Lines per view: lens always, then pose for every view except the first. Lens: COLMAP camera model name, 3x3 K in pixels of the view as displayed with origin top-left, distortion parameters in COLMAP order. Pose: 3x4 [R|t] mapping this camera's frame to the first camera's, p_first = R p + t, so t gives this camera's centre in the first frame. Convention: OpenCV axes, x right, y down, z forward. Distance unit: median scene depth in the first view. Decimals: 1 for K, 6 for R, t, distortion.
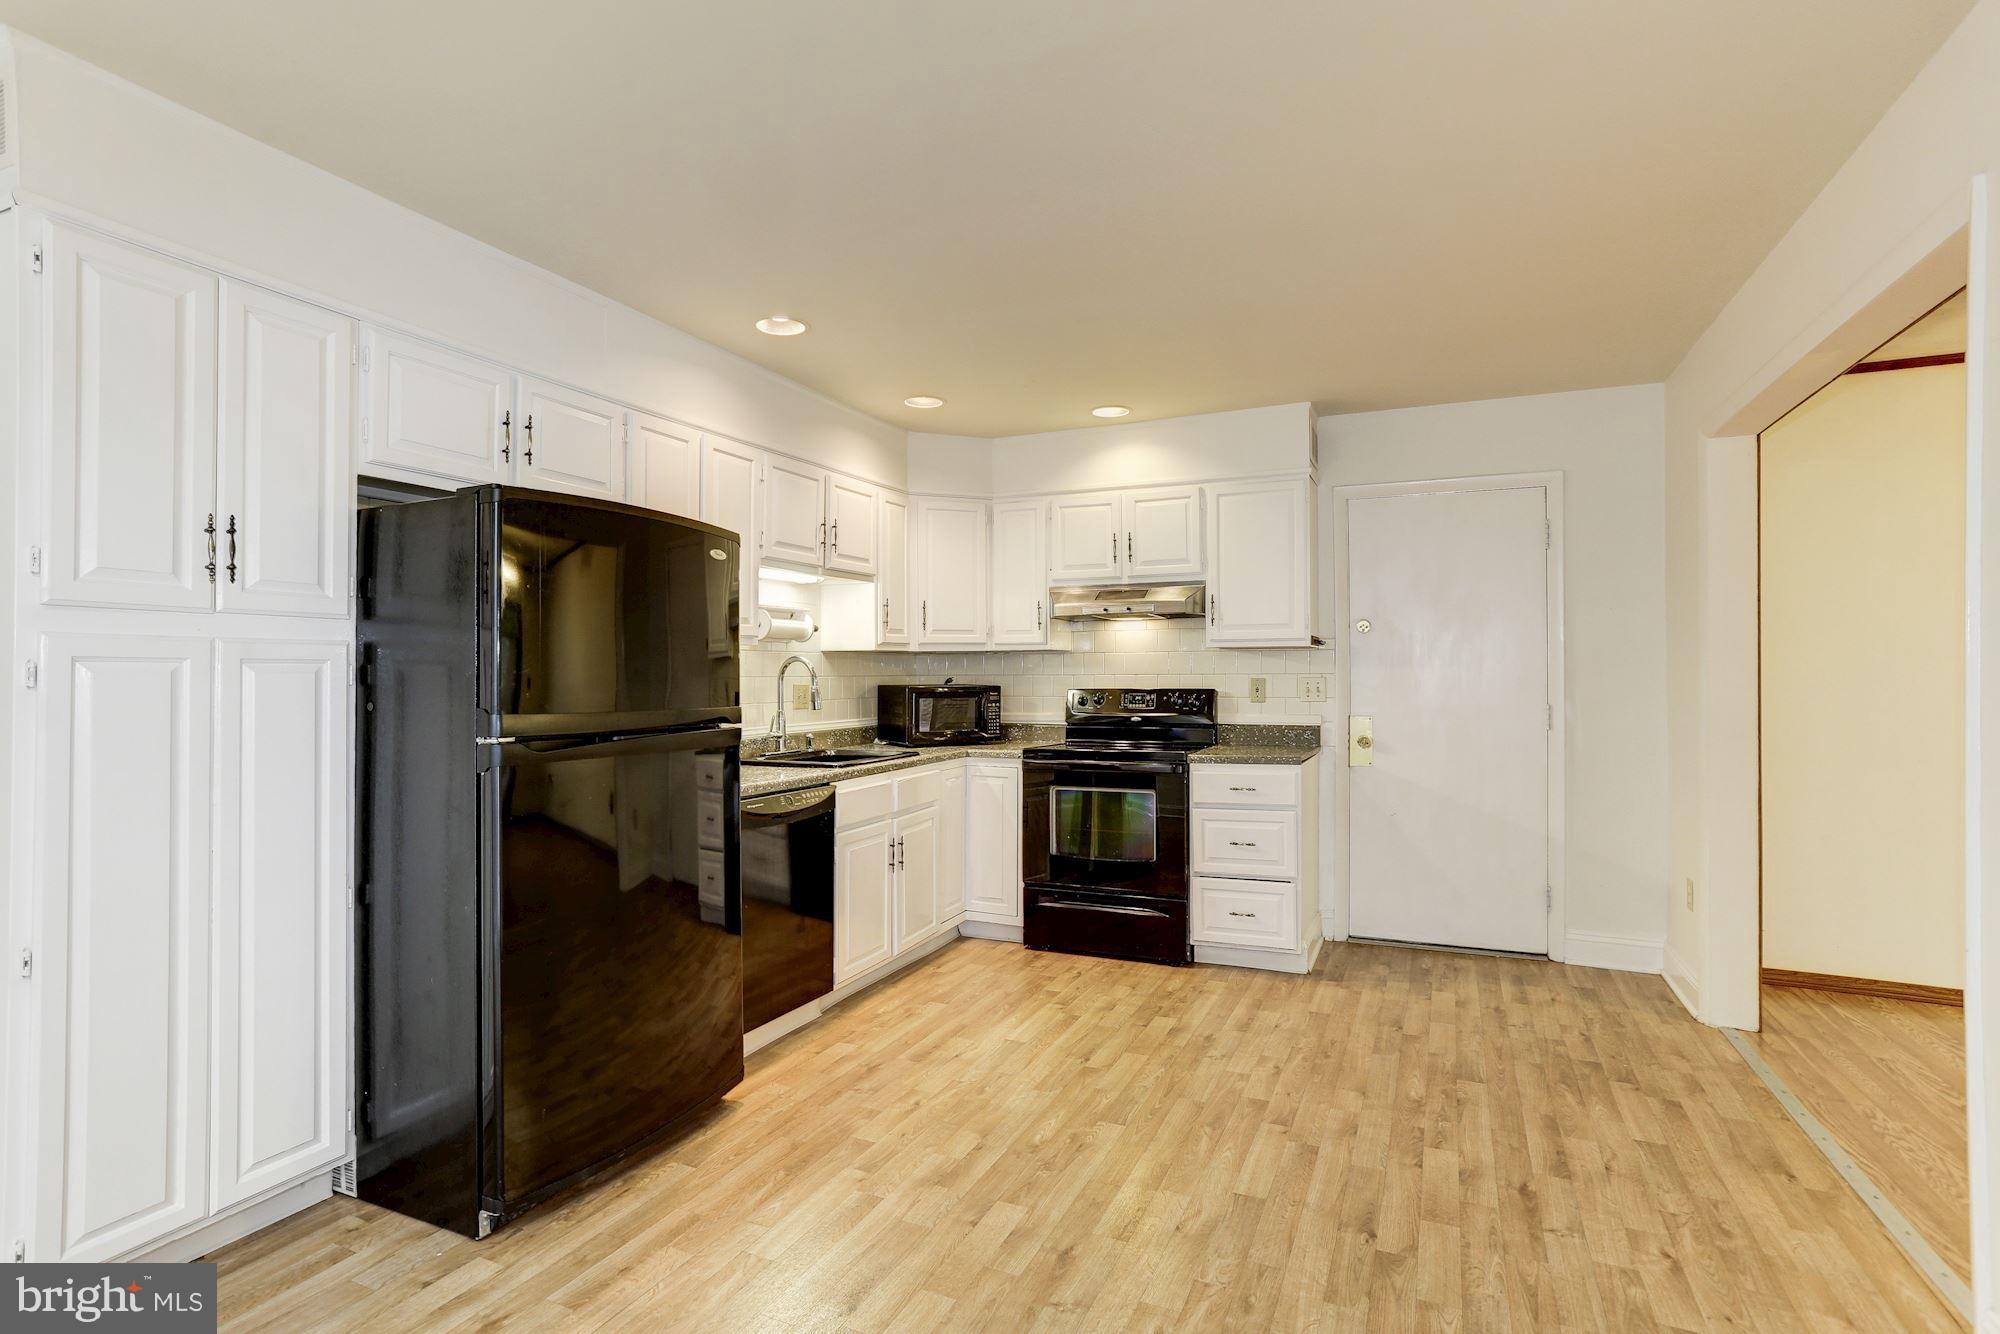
lens RADIAL K [[1007.9, 0, 1004.5], [0, 1007.9, 665.2], [0, 0, 1]] dist [-0.035566, 0.024370]
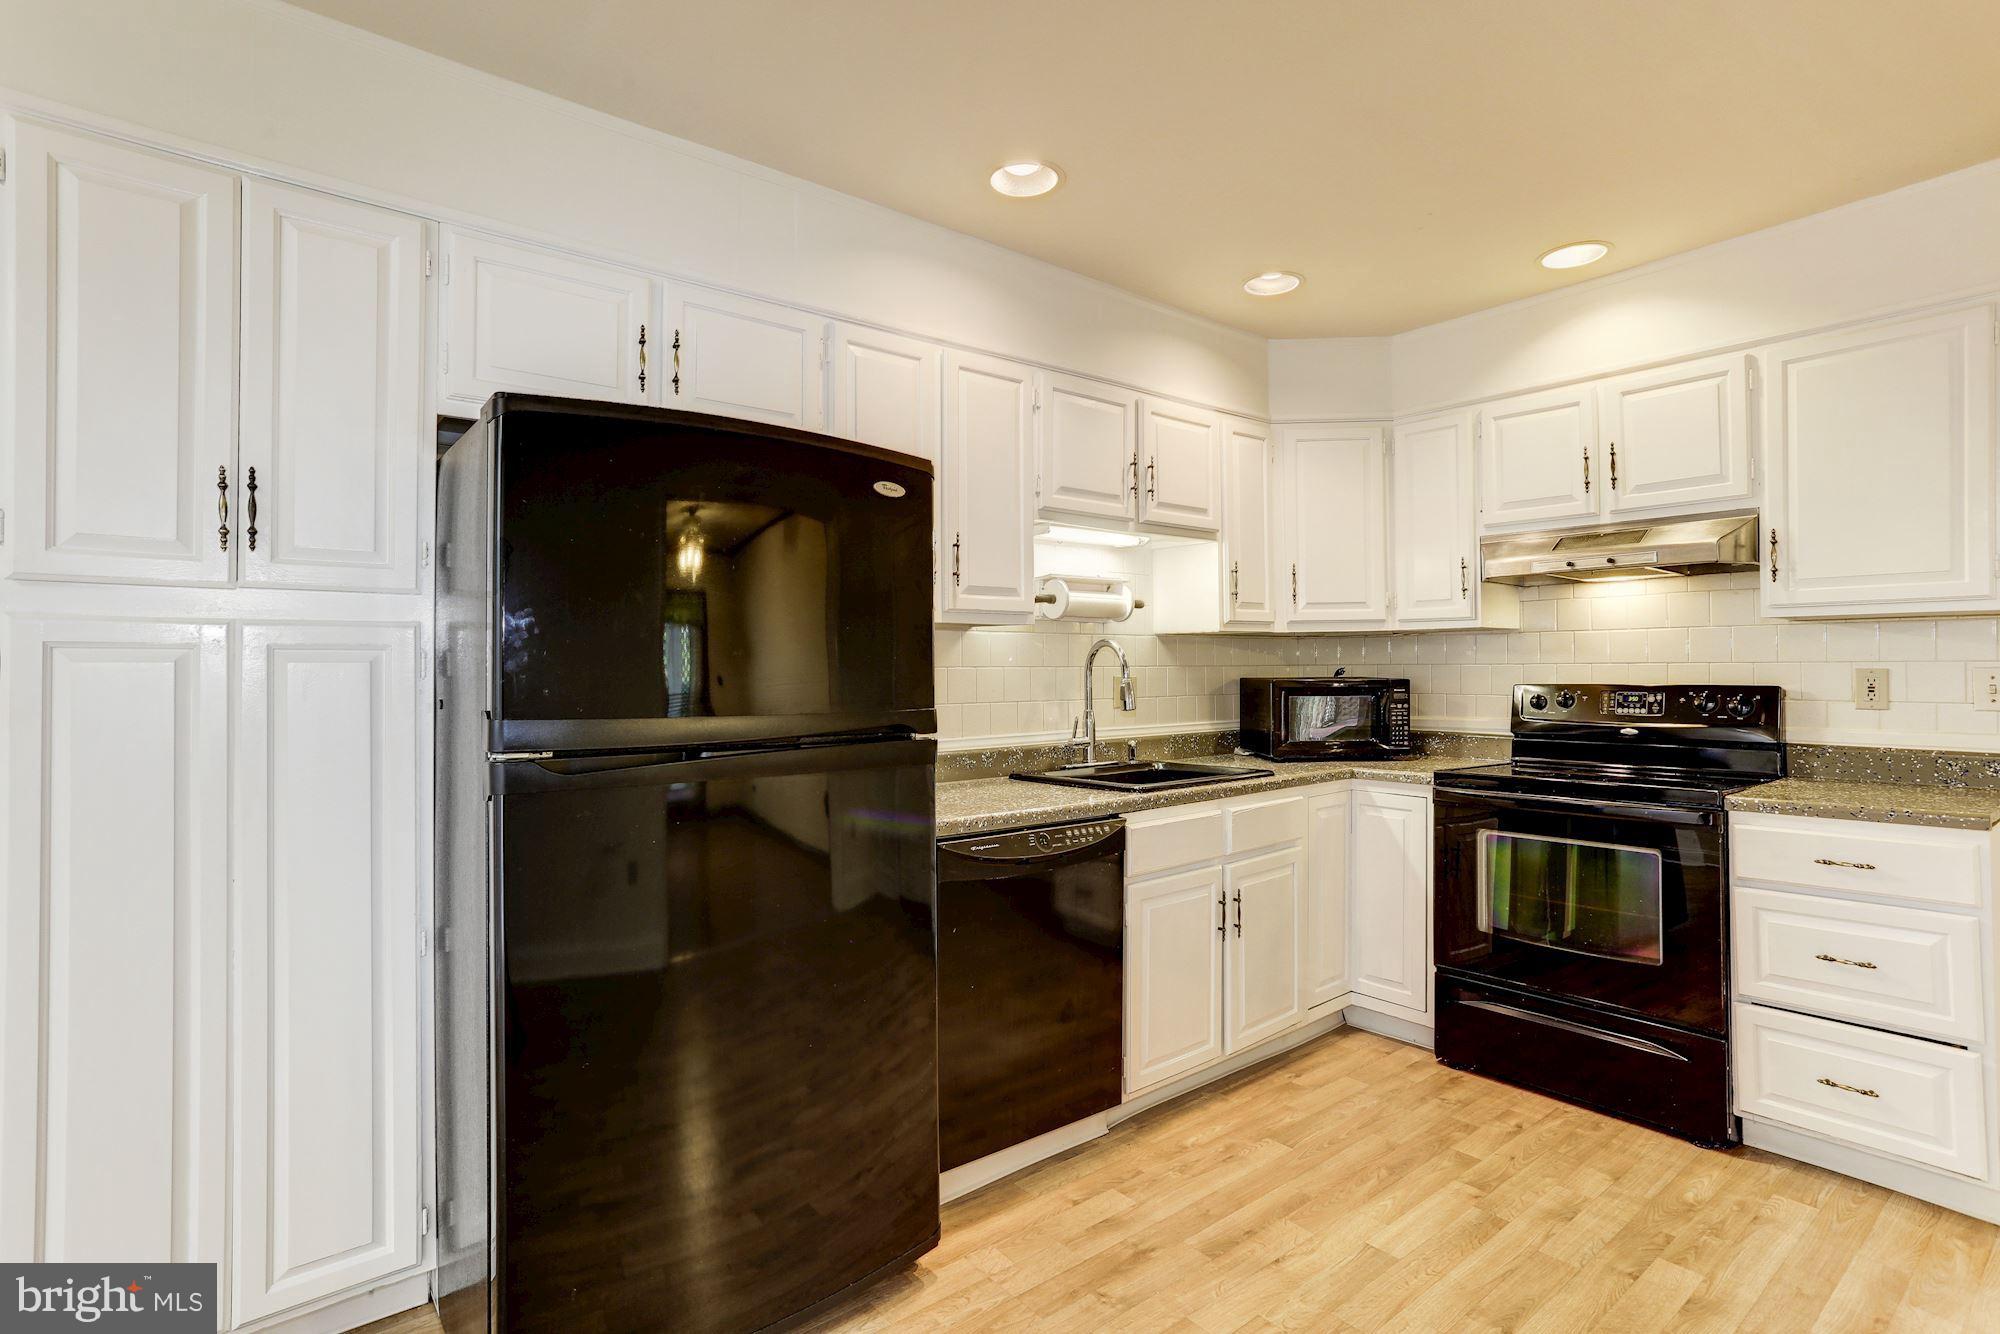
lens RADIAL K [[1007.9, 0, 975.7], [0, 1007.9, 654.7], [0, 0, 1]] dist [-0.035566, 0.024370]
pose [[0.889660, -0.006595, -0.456576, 0.063772], [0.005950, 0.999978, -0.002850, 0.004376], [0.456585, -0.000181, 0.889680, 0.302965]]
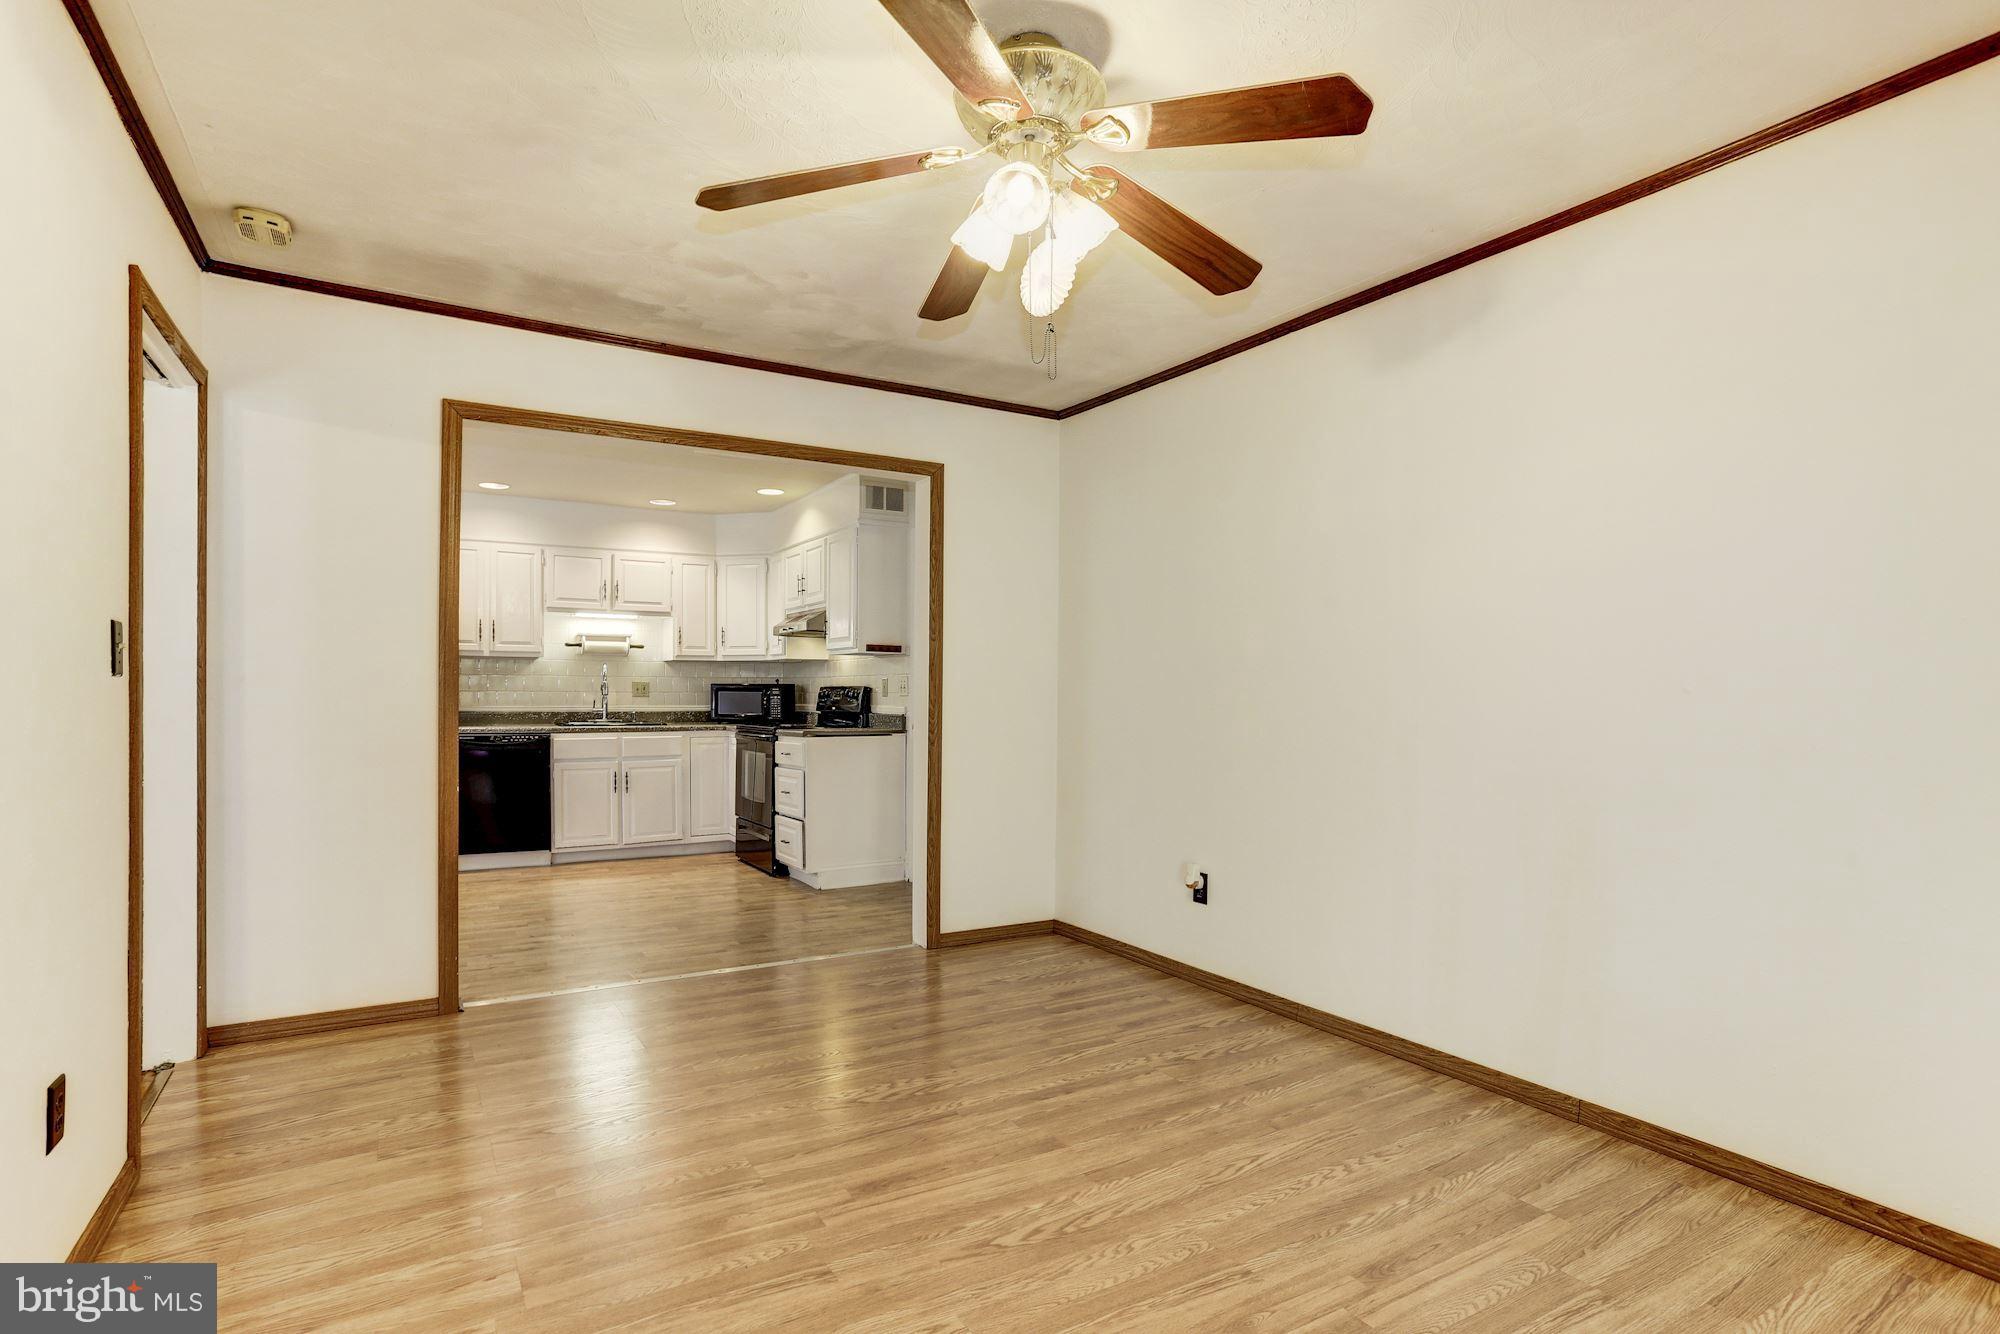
lens RADIAL K [[1007.9, 0, 1000.2], [0, 1007.9, 696.3], [0, 0, 1]] dist [-0.035566, 0.024370]
pose [[0.831612, 0.012170, -0.555223, 1.418507], [-0.005804, 0.999896, 0.013224, 0.022046], [0.555326, -0.007775, 0.831596, -0.025516]]
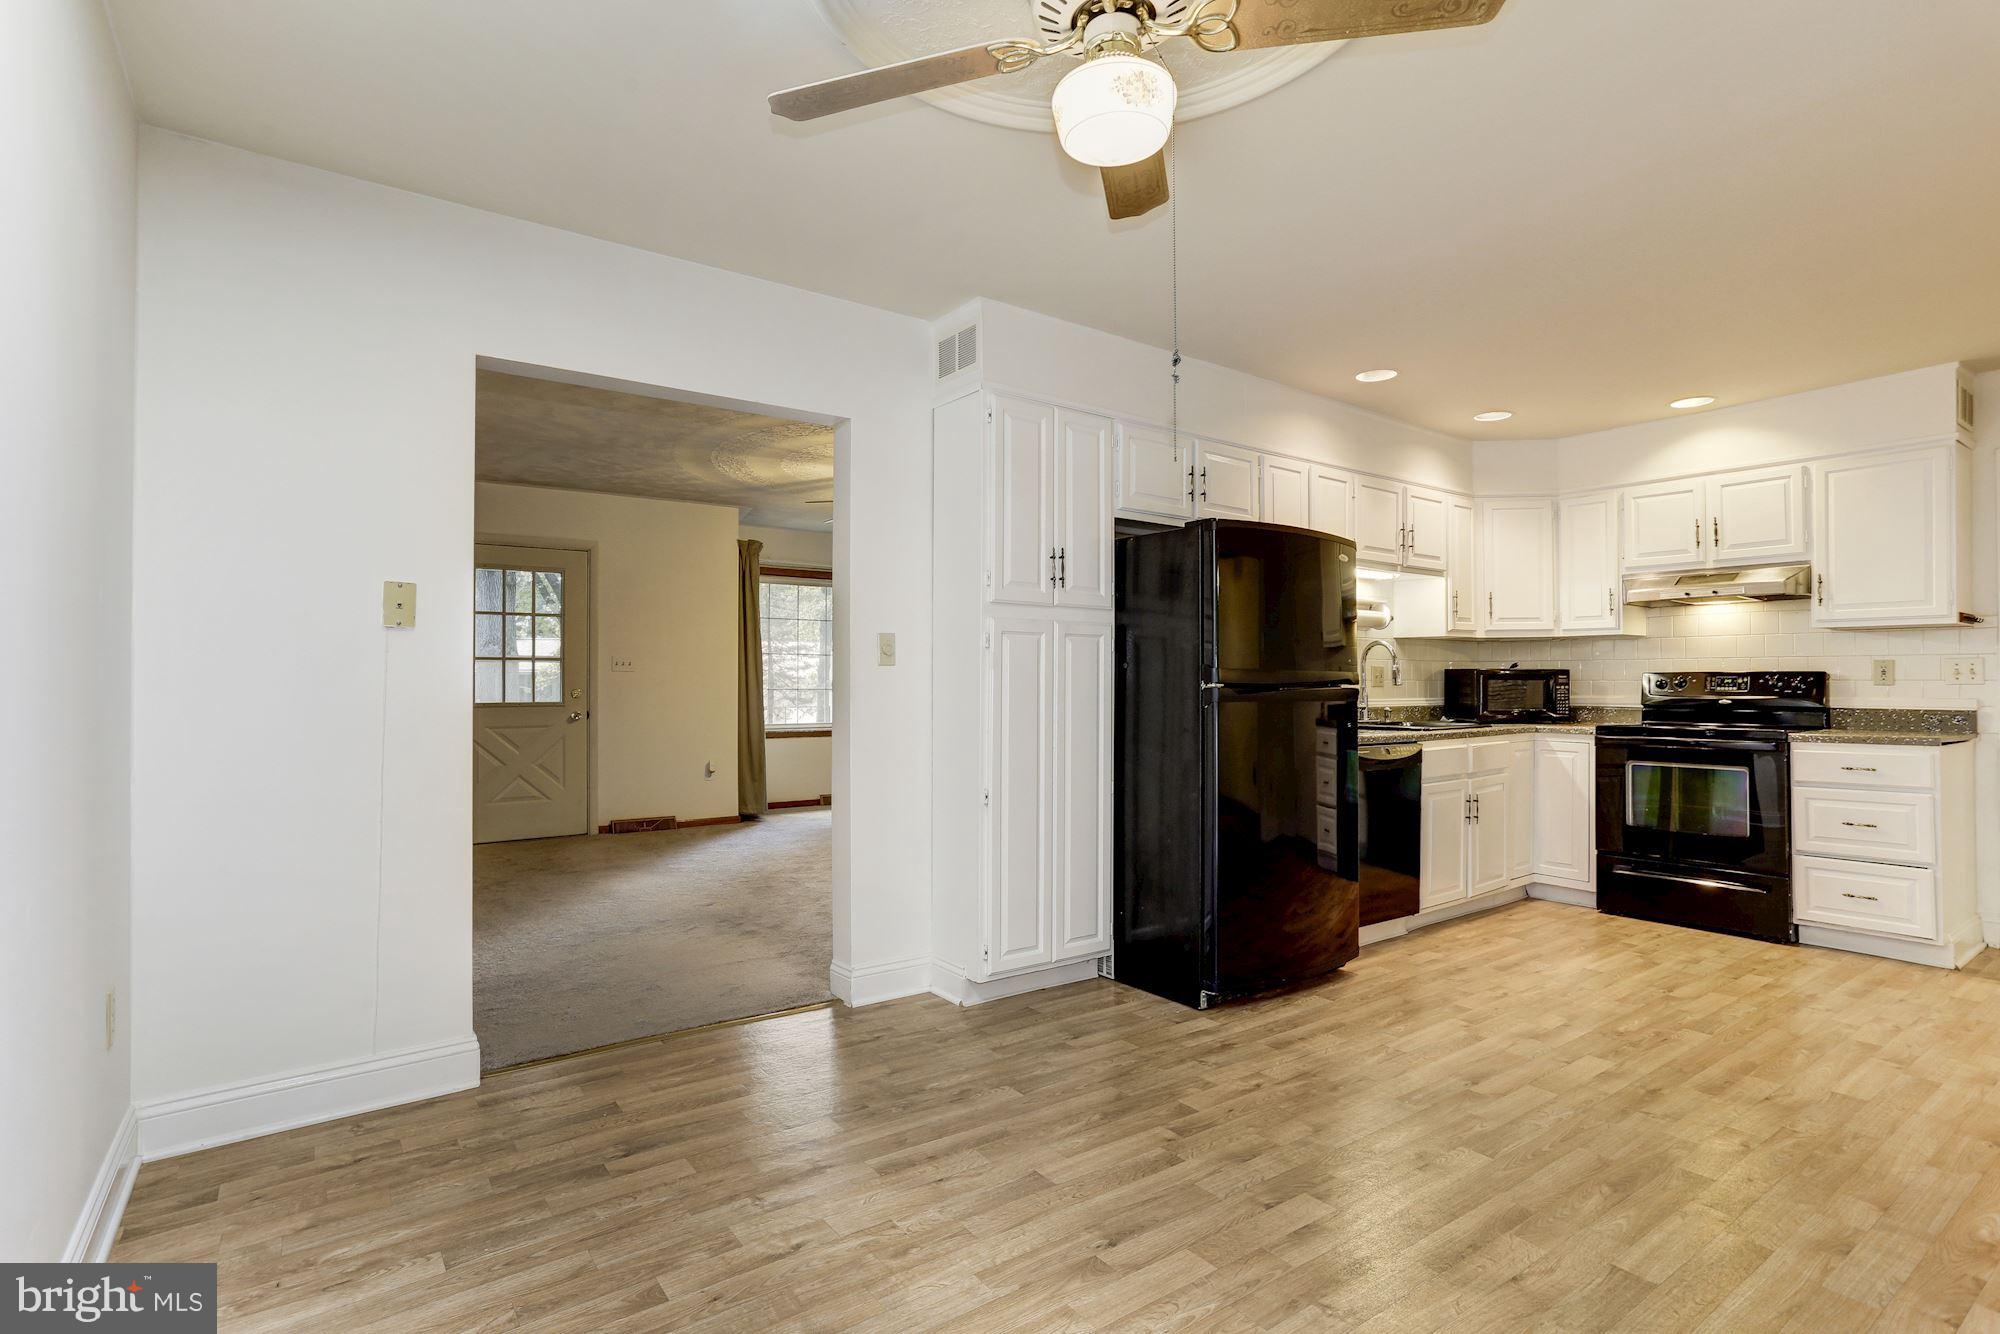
lens RADIAL K [[1007.9, 0, 977.2], [0, 1007.9, 665.0], [0, 0, 1]] dist [-0.035566, 0.024370]
pose [[0.868623, -0.003339, -0.495463, -0.032762], [-0.001113, 0.999962, -0.008689, 0.033968], [0.495473, 0.008099, 0.868586, -0.301988]]
